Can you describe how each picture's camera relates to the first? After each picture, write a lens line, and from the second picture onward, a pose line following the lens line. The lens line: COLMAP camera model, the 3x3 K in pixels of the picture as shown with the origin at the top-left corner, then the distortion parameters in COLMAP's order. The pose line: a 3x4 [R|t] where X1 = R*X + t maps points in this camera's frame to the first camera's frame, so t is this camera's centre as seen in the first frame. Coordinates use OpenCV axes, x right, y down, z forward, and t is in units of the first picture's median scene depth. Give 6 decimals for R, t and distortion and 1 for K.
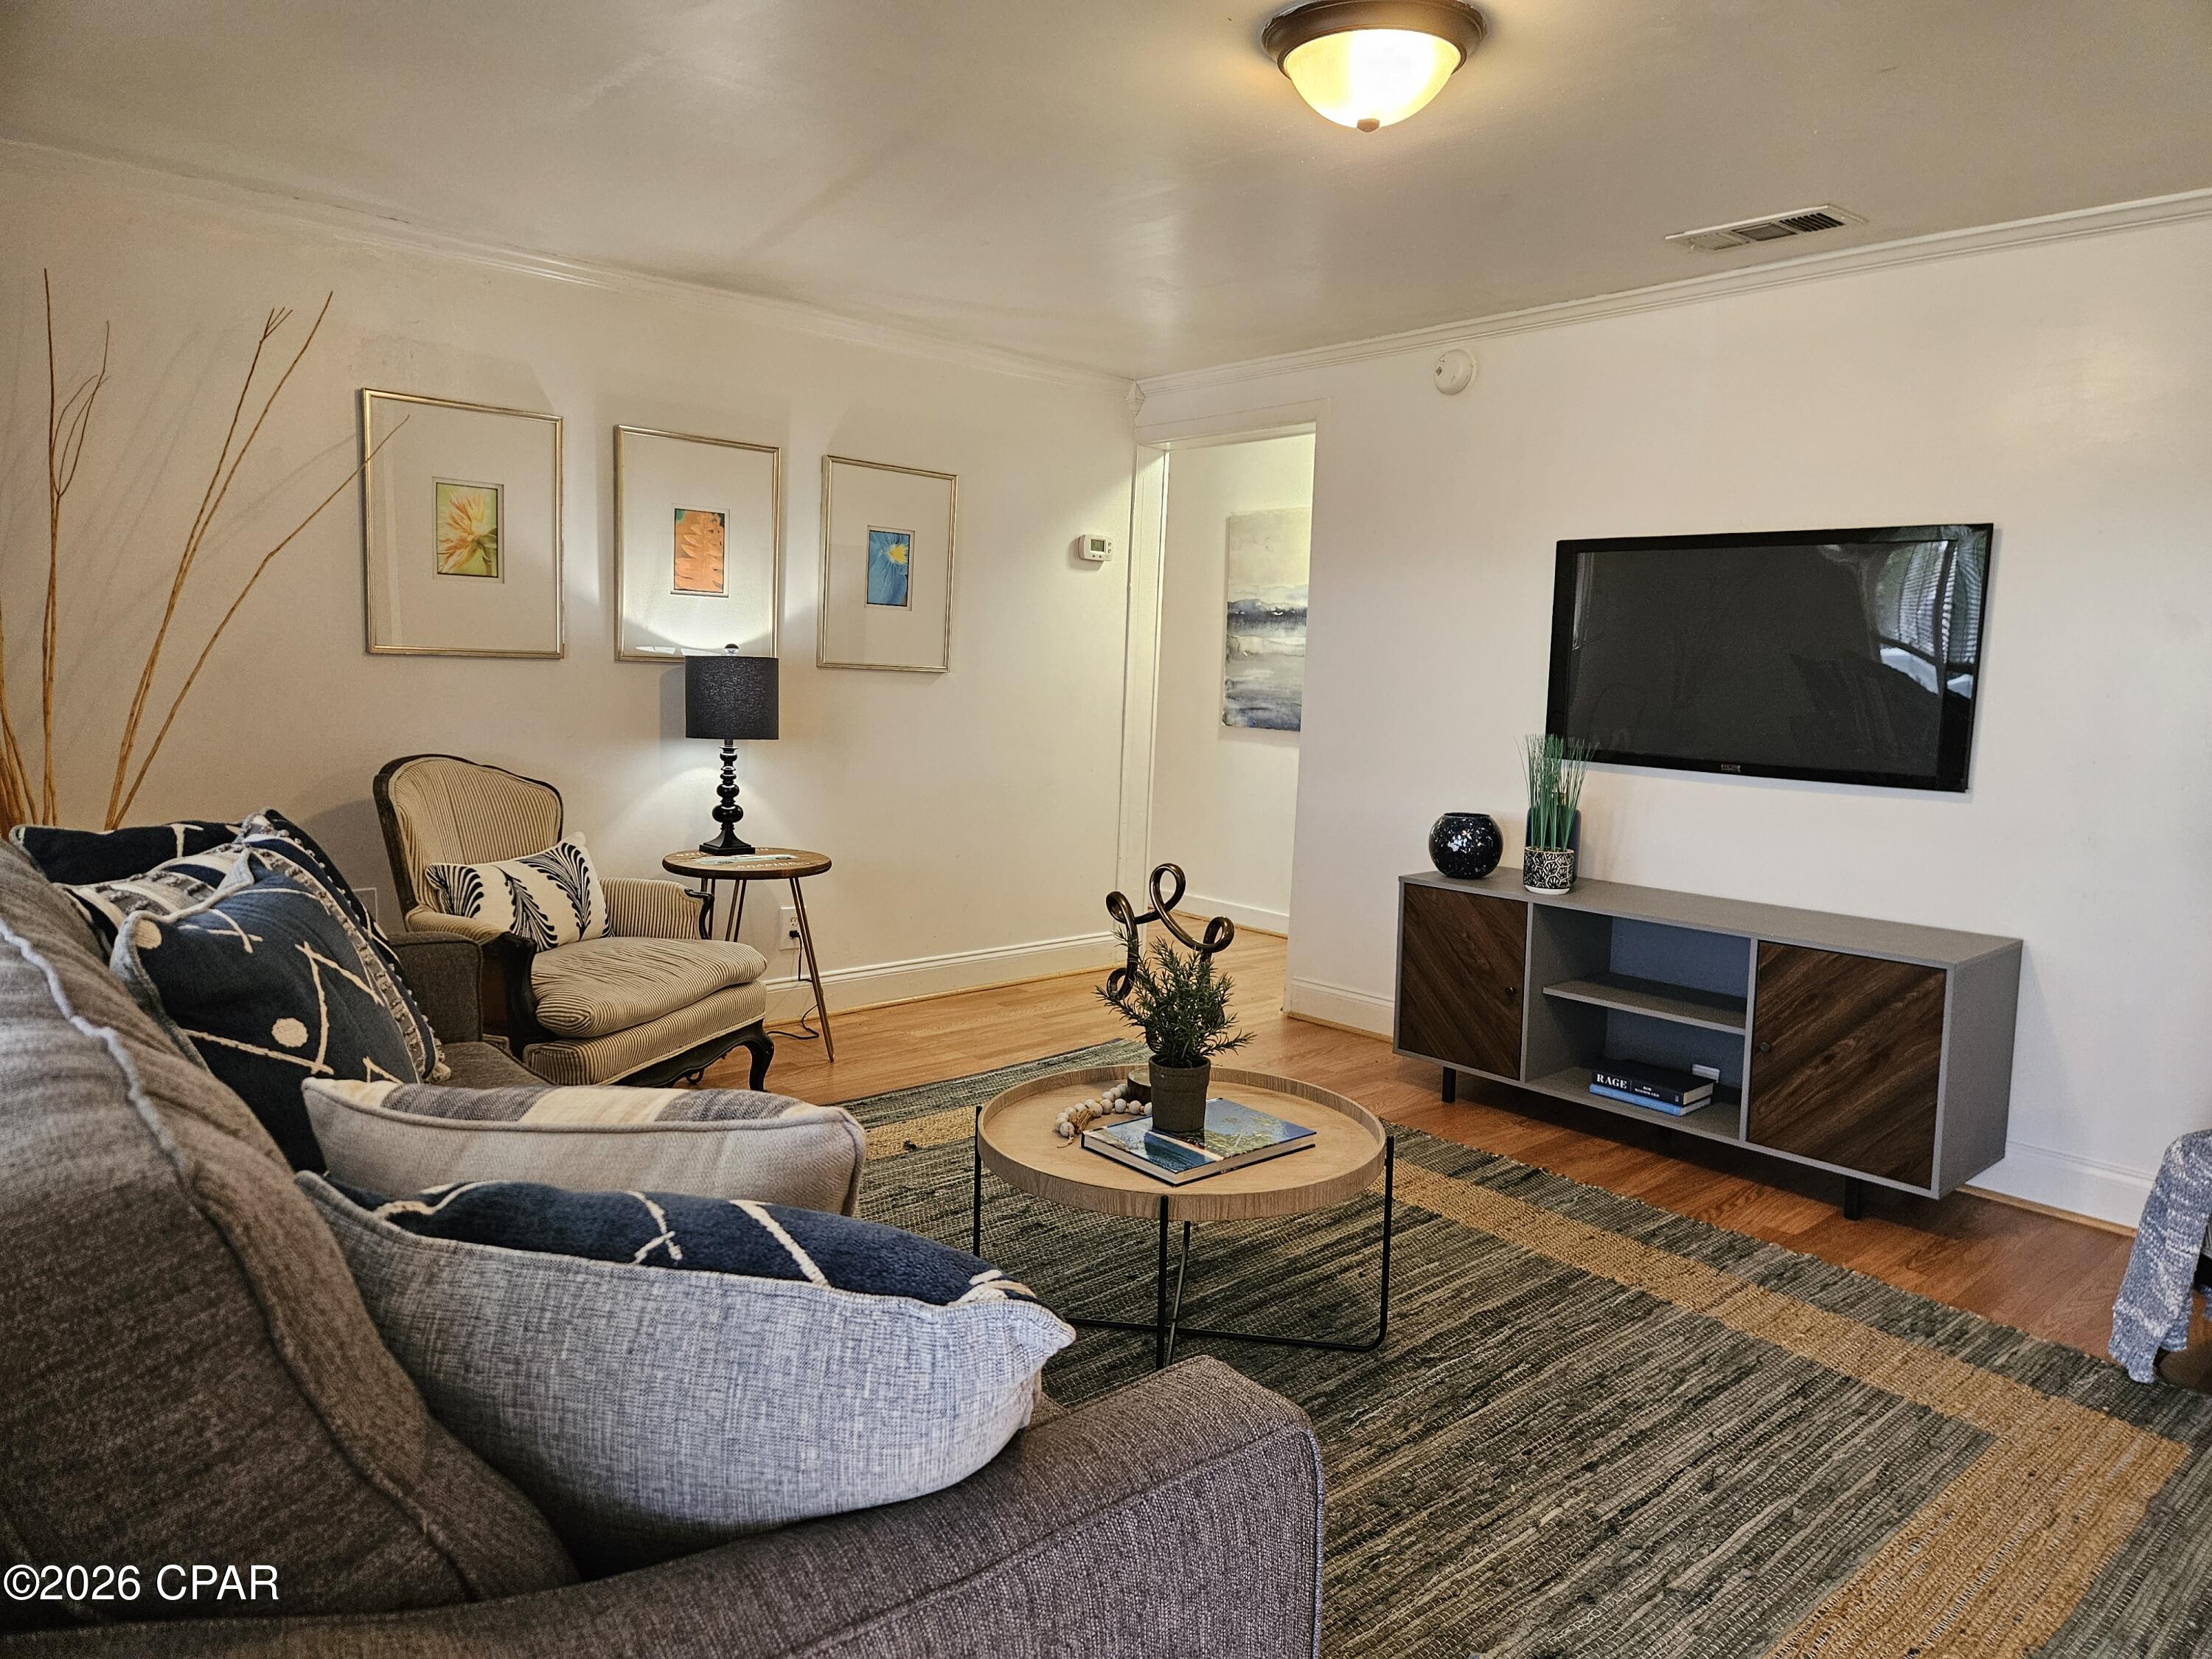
lens RADIAL K [[1477.2, 0, 1108.3], [0, 1477.2, 820.3], [0, 0, 1]] dist [0.055529, -0.014769]
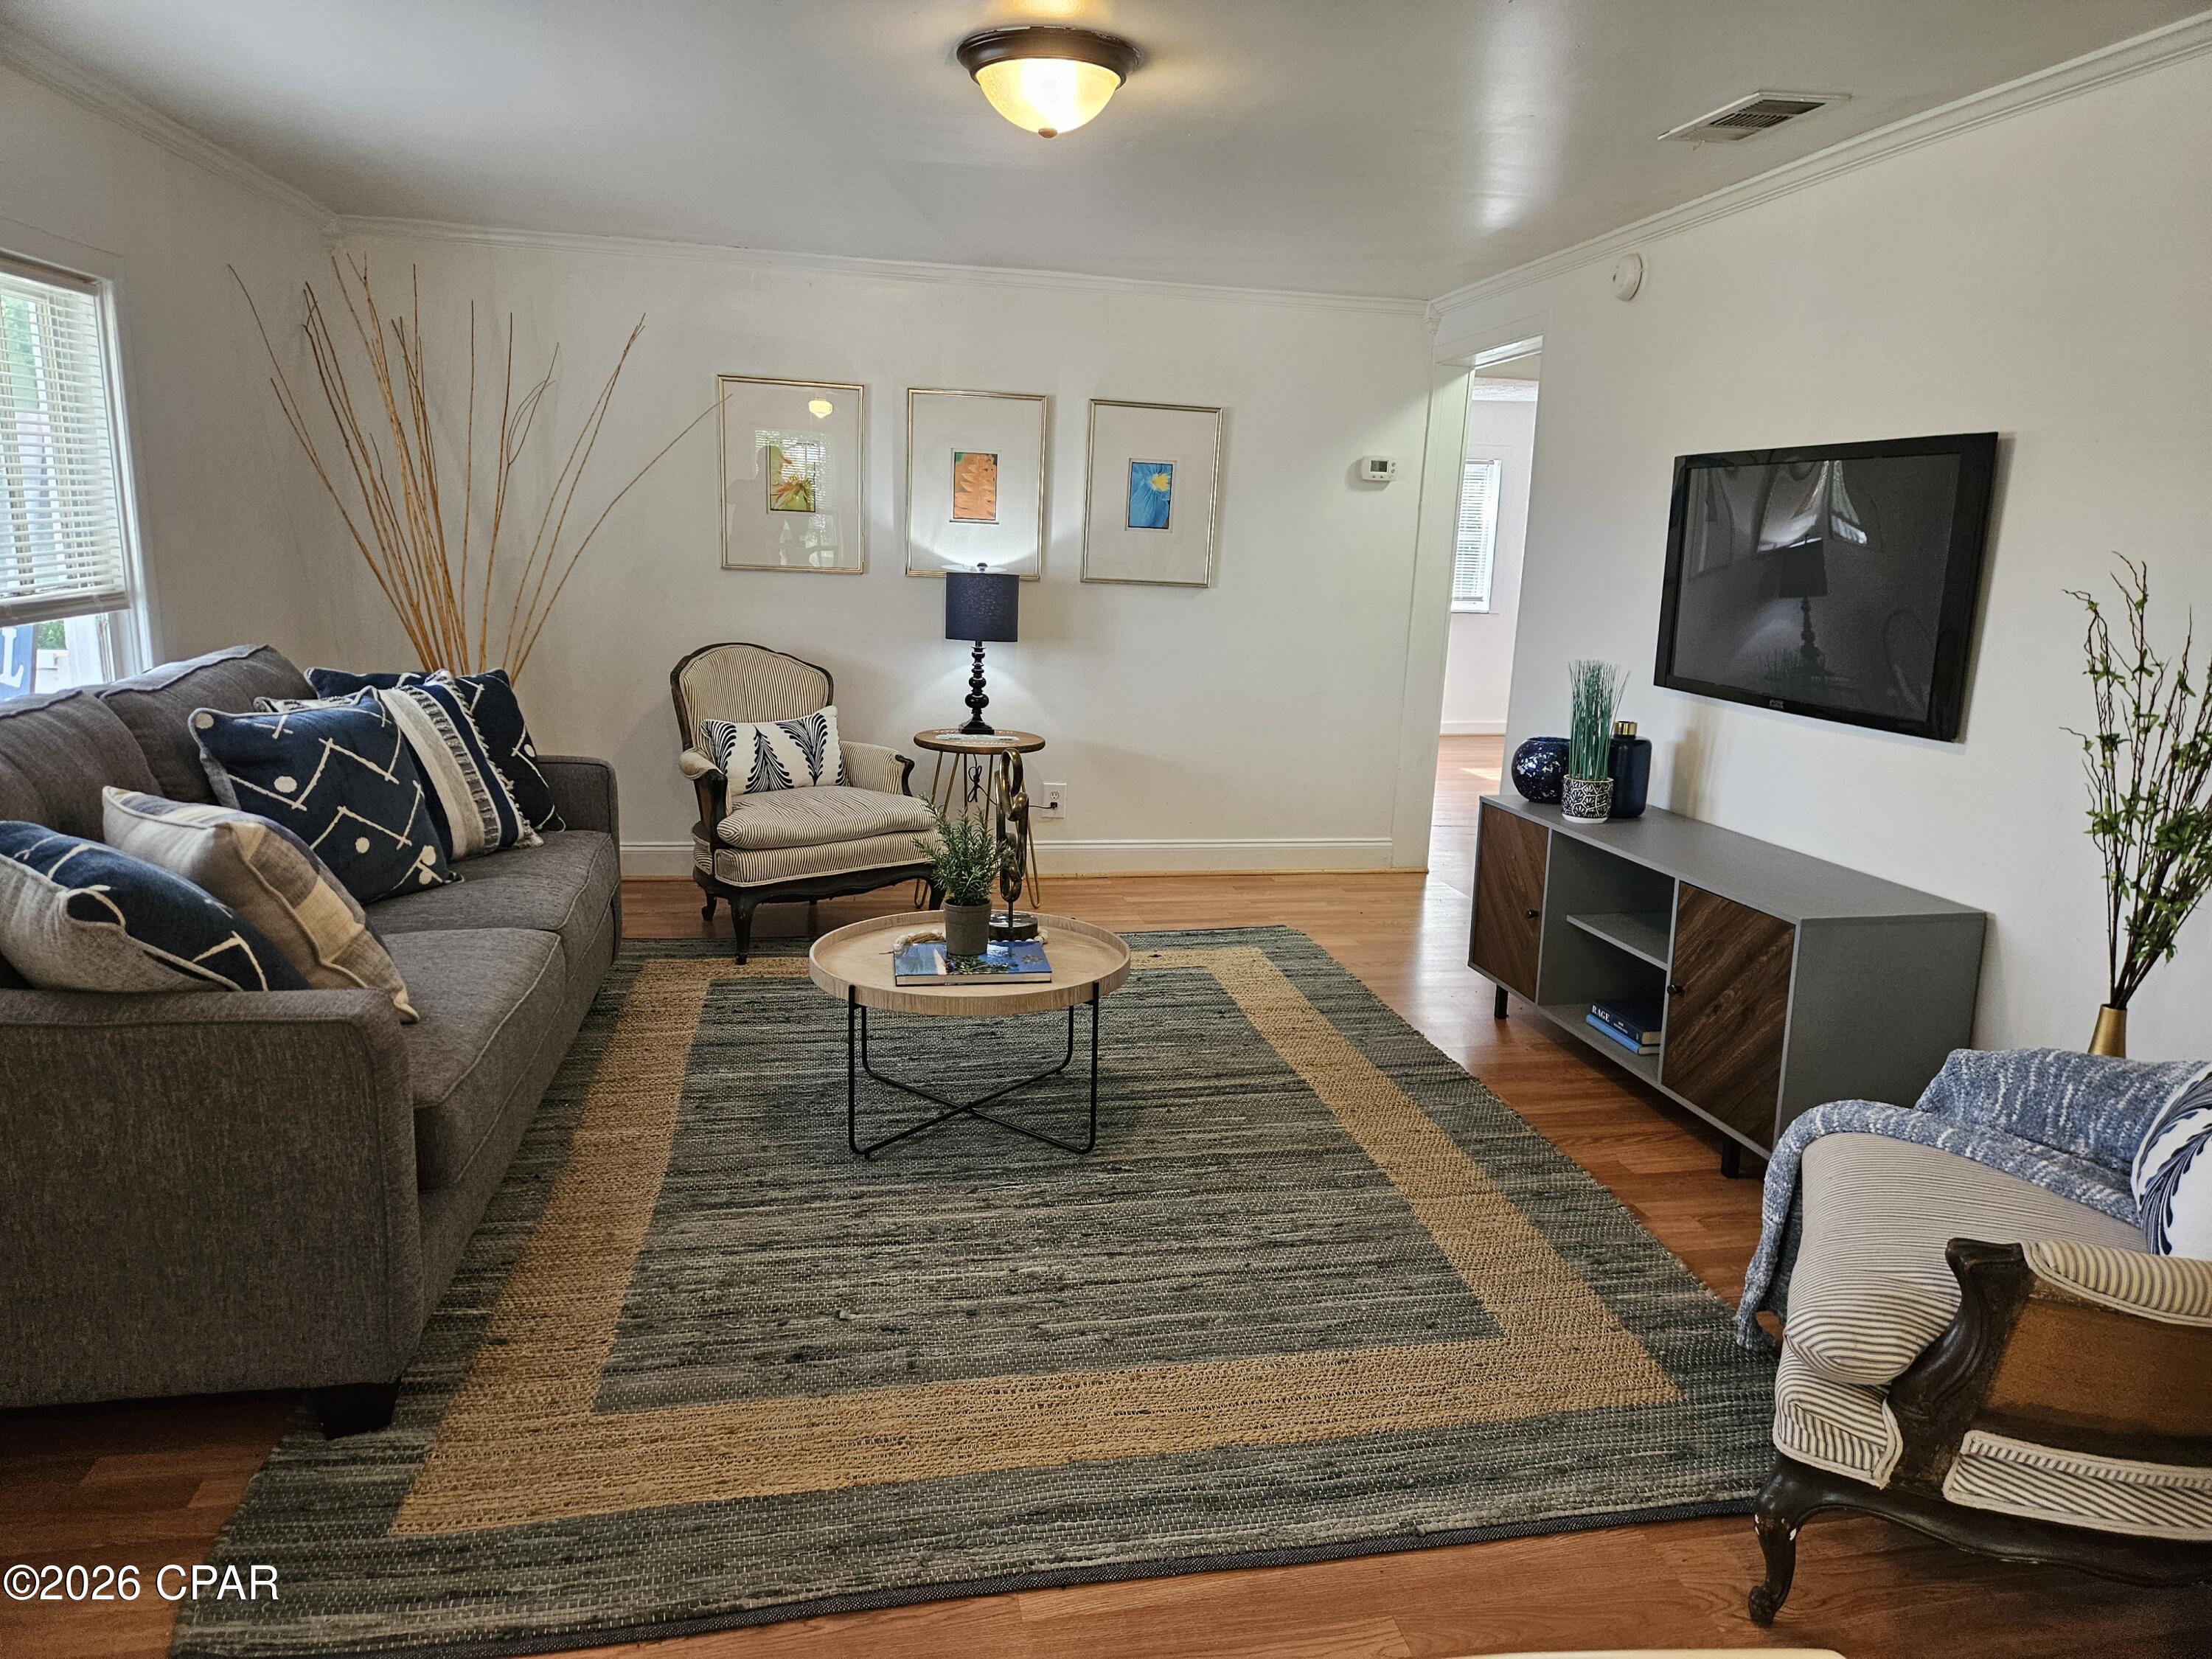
lens RADIAL K [[1477.2, 0, 1092.4], [0, 1477.2, 834.9], [0, 0, 1]] dist [0.055529, -0.014769]
pose [[0.855259, 0.099892, -0.508481, 0.506727], [-0.064251, 0.994114, 0.087226, -0.007511], [0.514202, -0.041930, 0.856644, -0.018556]]
